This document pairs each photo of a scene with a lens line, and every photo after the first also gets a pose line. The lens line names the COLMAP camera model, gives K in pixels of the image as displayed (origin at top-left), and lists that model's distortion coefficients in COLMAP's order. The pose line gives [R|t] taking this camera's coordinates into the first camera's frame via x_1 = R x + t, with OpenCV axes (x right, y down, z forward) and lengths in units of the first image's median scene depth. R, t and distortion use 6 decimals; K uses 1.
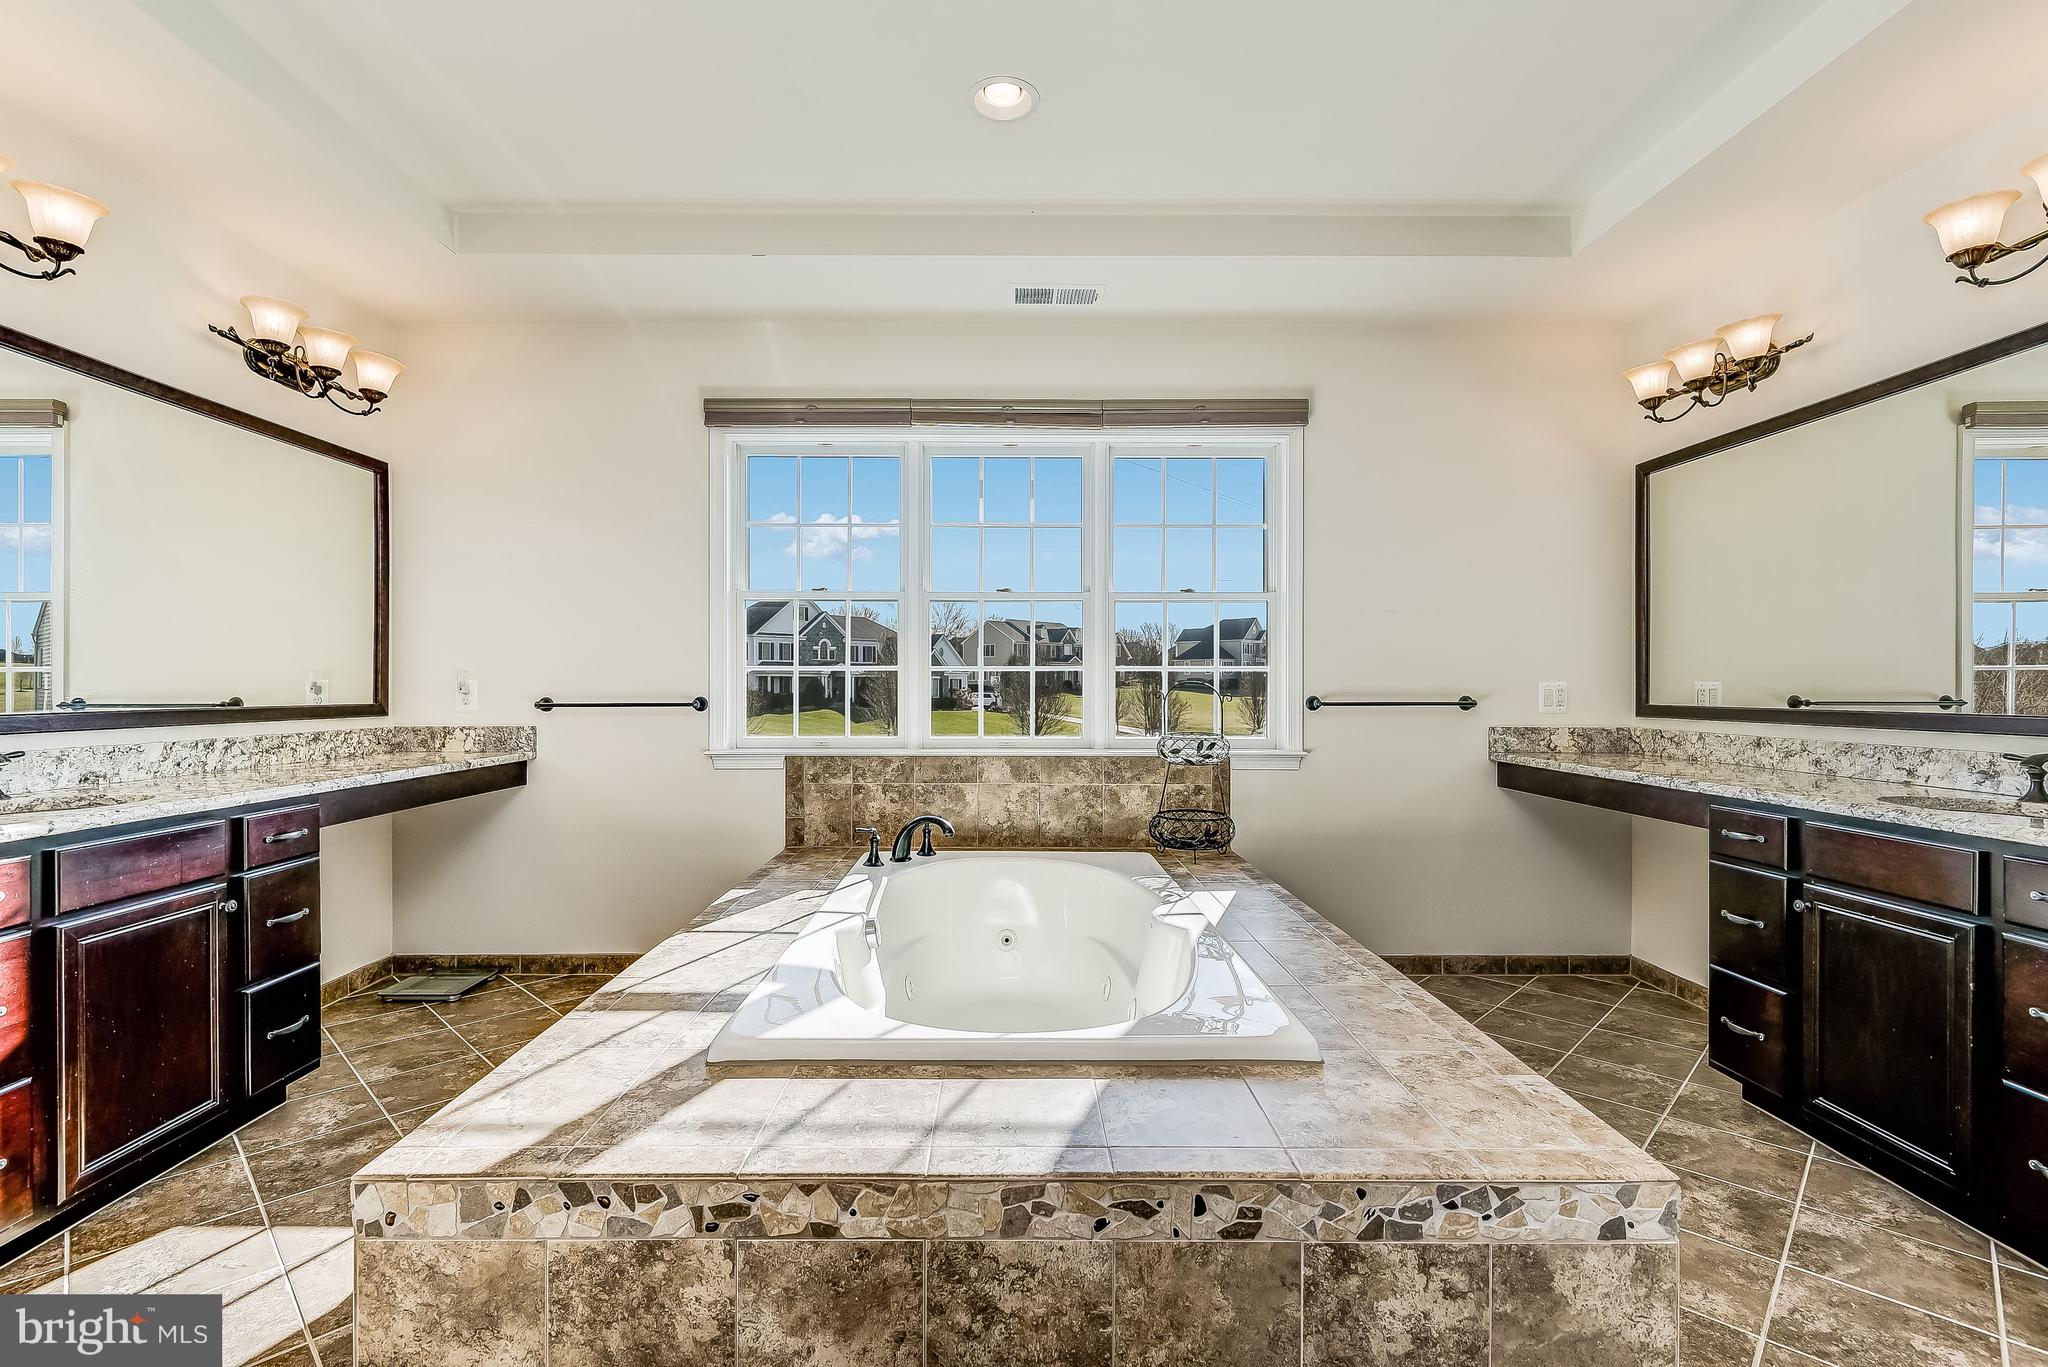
lens RADIAL K [[939.5, 0, 1012.4], [0, 939.5, 682.4], [0, 0, 1]] dist [0.009405, -0.004268]
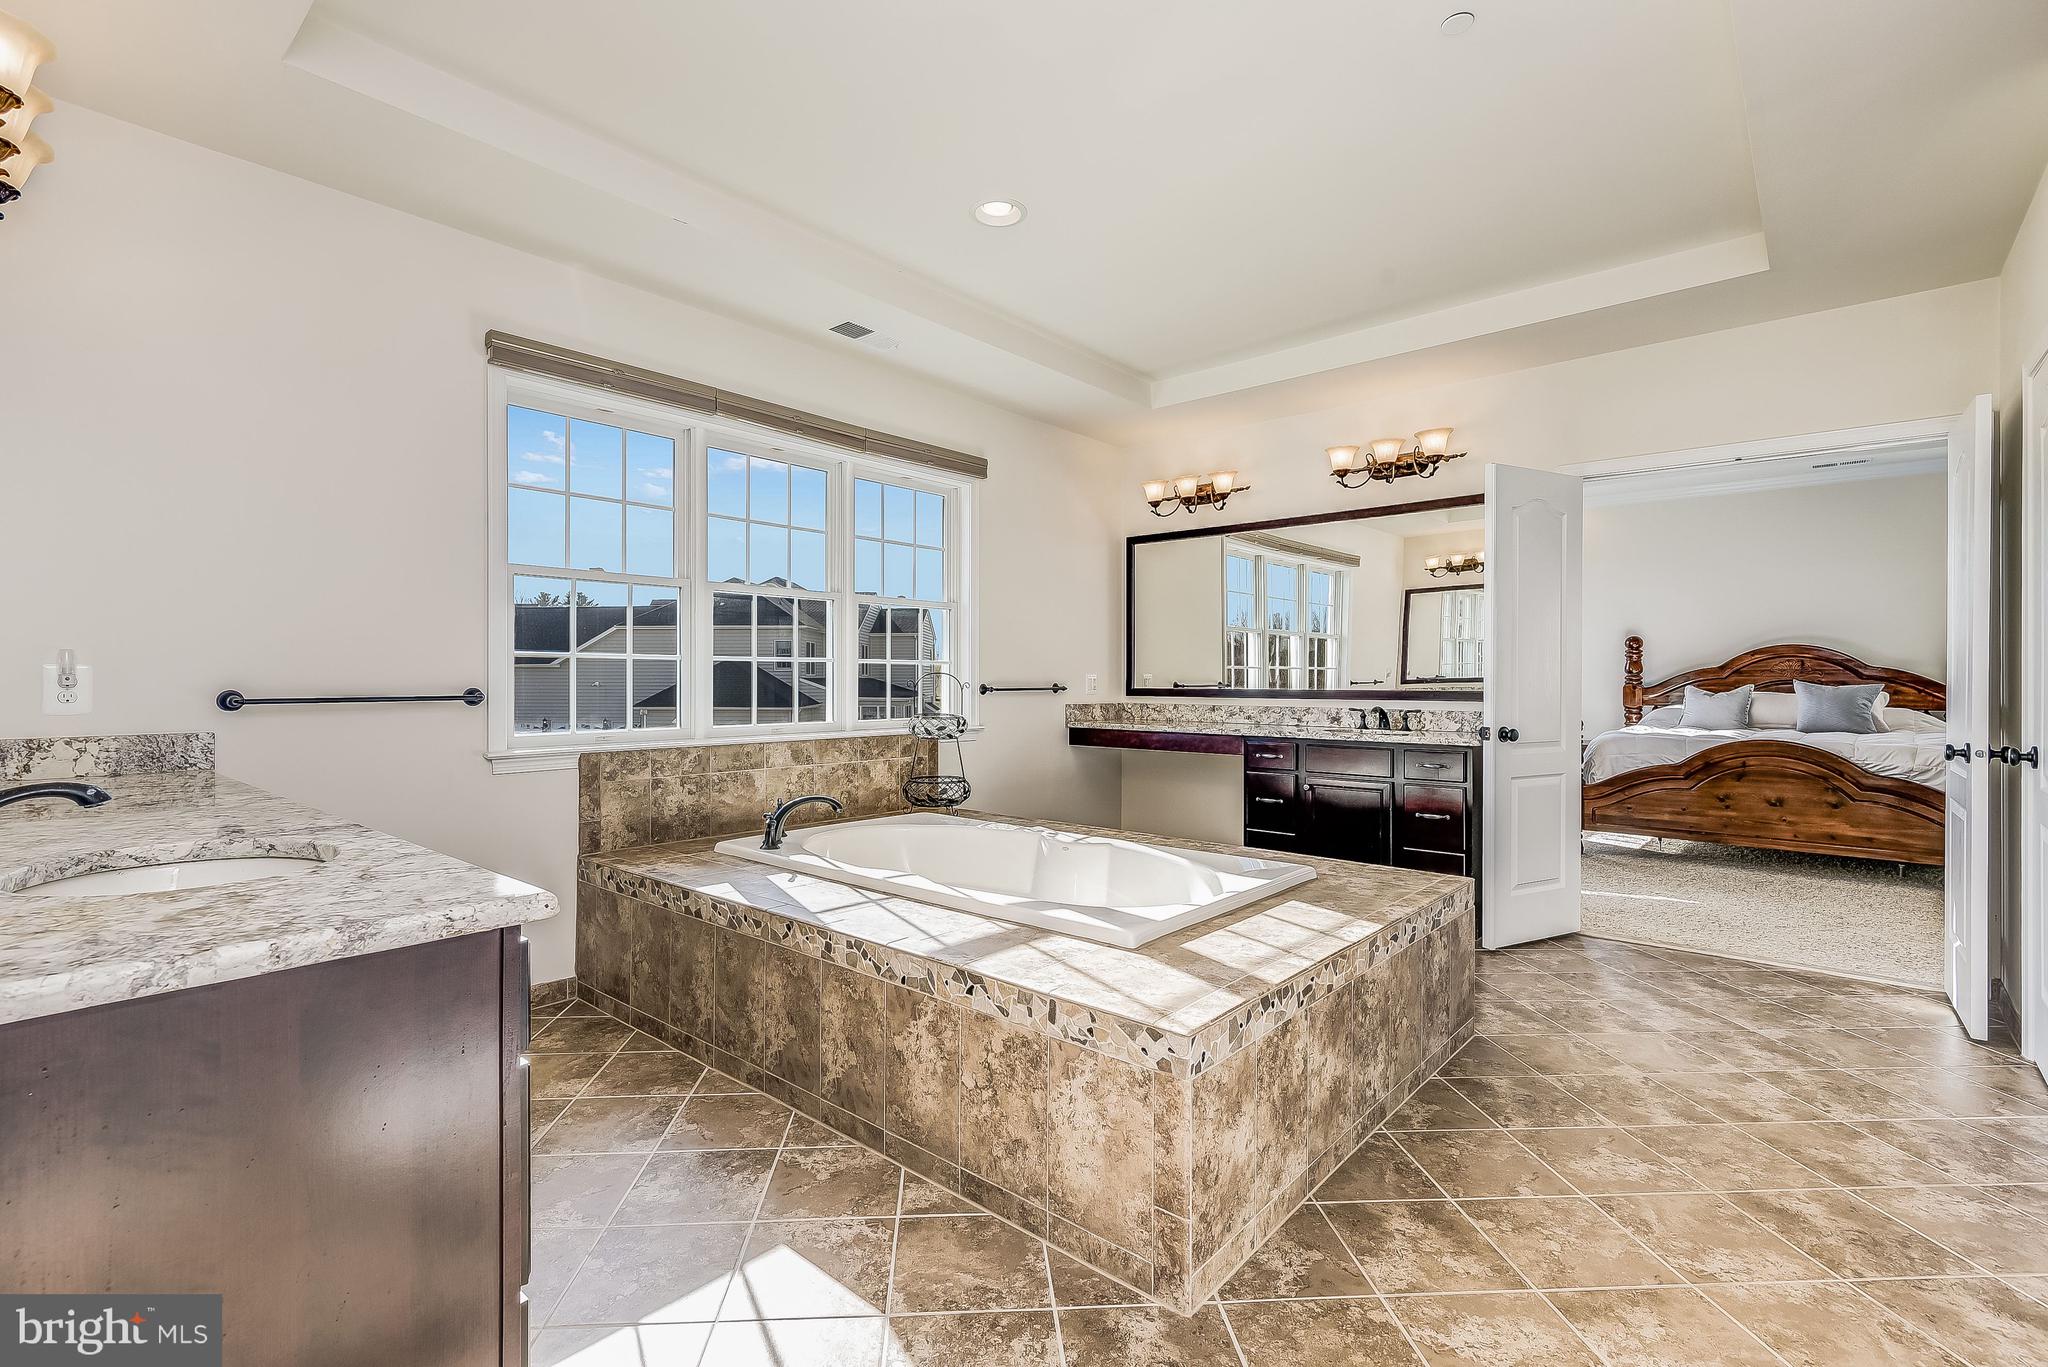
lens RADIAL K [[939.5, 0, 1005.6], [0, 939.5, 677.7], [0, 0, 1]] dist [0.009405, -0.004268]
pose [[0.661141, 0.000382, 0.750262, -0.654940], [-0.003498, 0.999991, 0.002574, 0.002226], [-0.750254, -0.004326, 0.661136, 0.104797]]
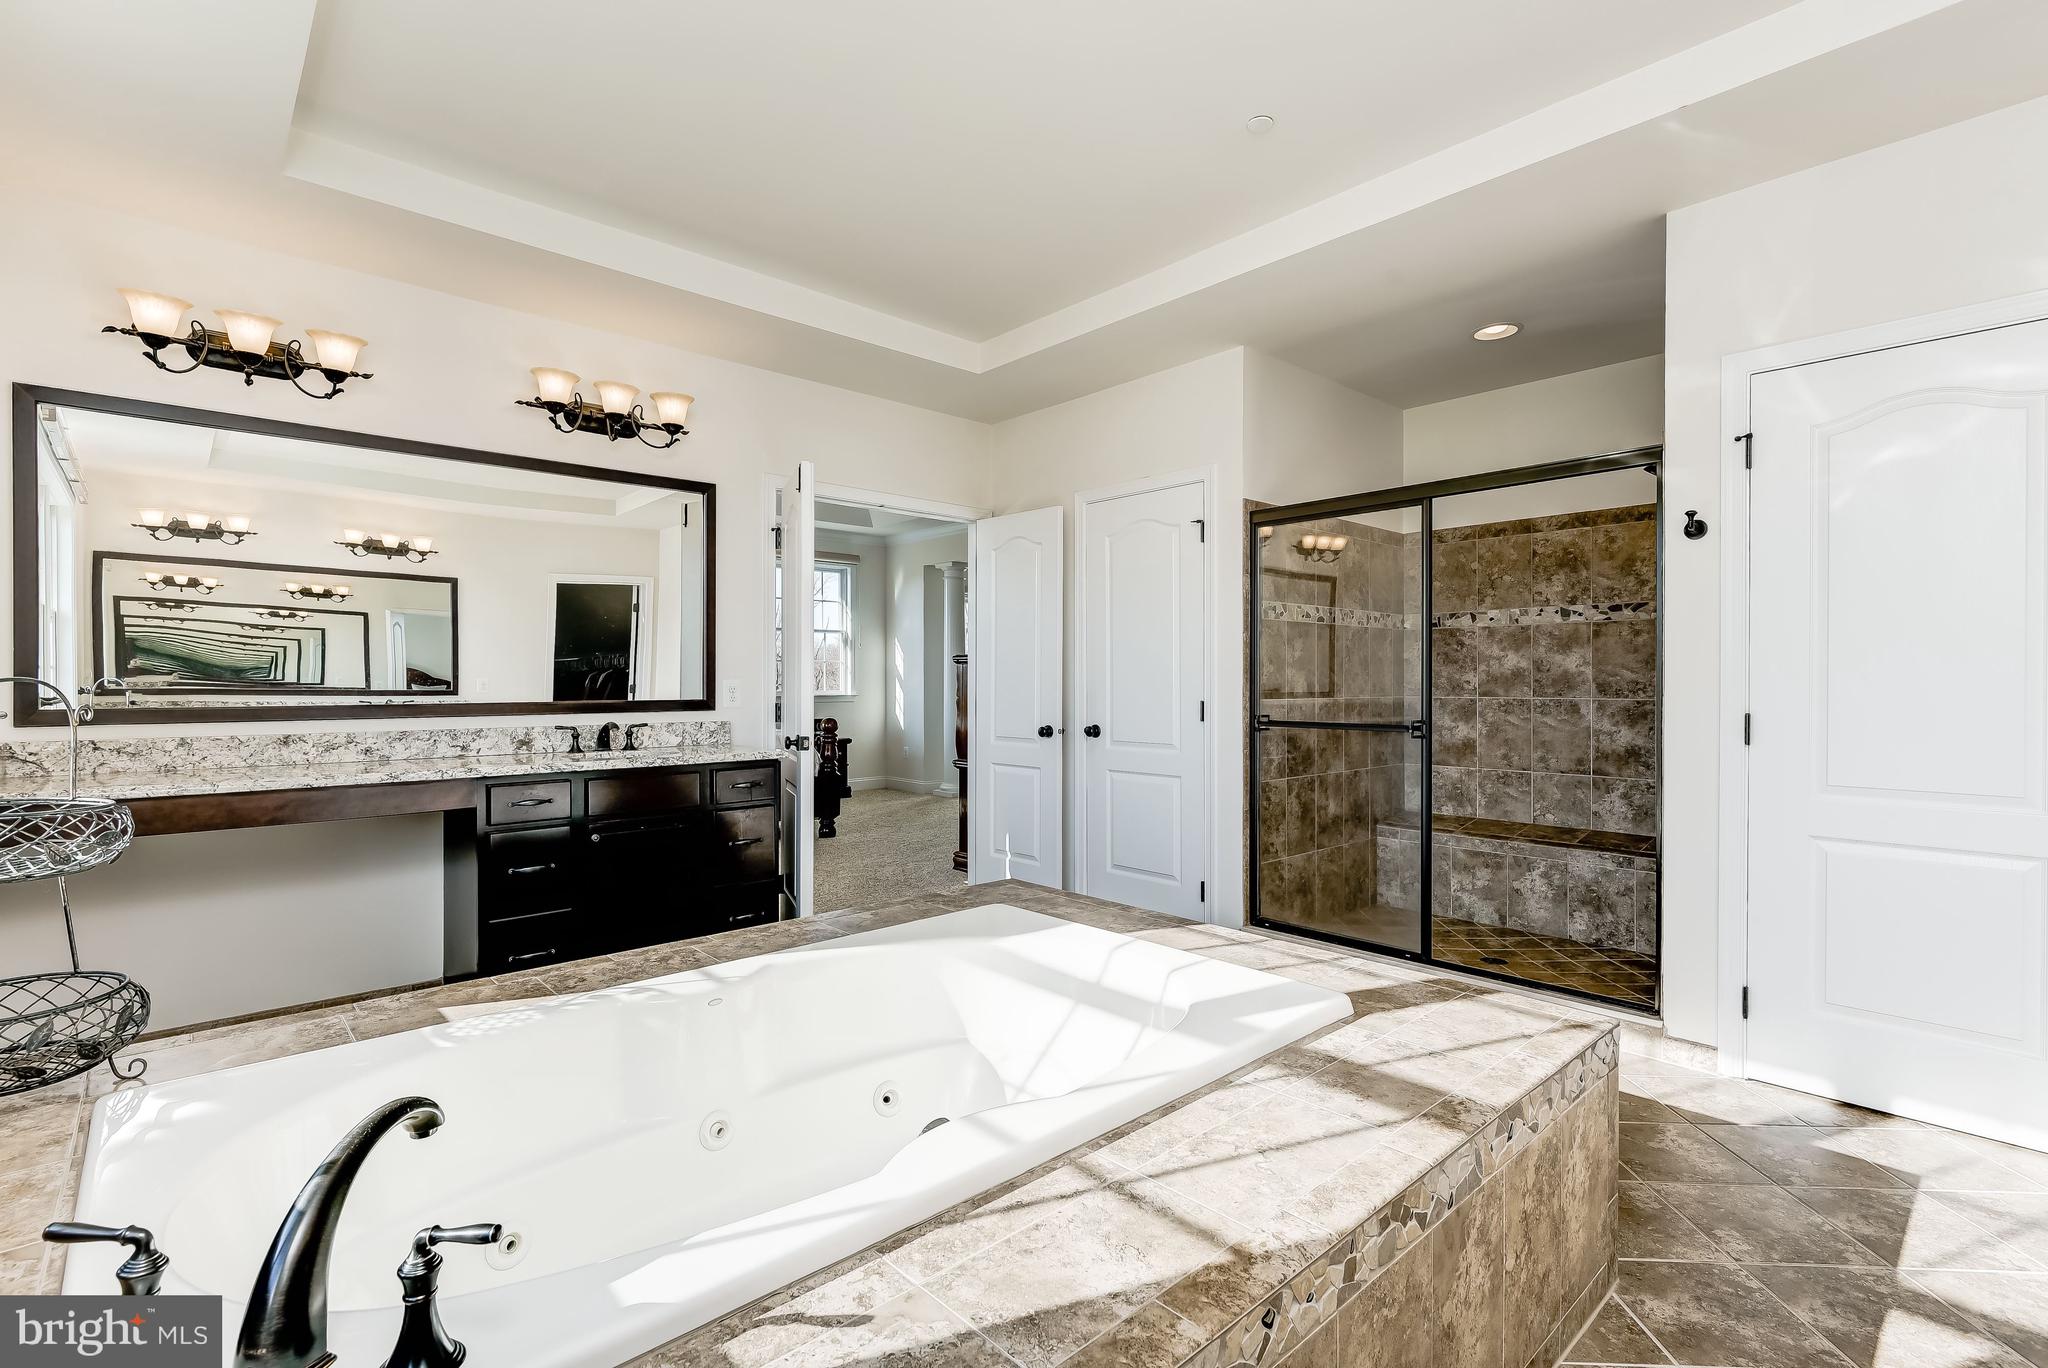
lens RADIAL K [[939.5, 0, 1022.1], [0, 939.5, 686.4], [0, 0, 1]] dist [0.009405, -0.004268]
pose [[-0.671991, -0.003396, 0.740551, -0.400242], [-0.000564, 0.999992, 0.004074, 0.001090], [-0.740559, 0.002320, -0.671988, 0.906061]]
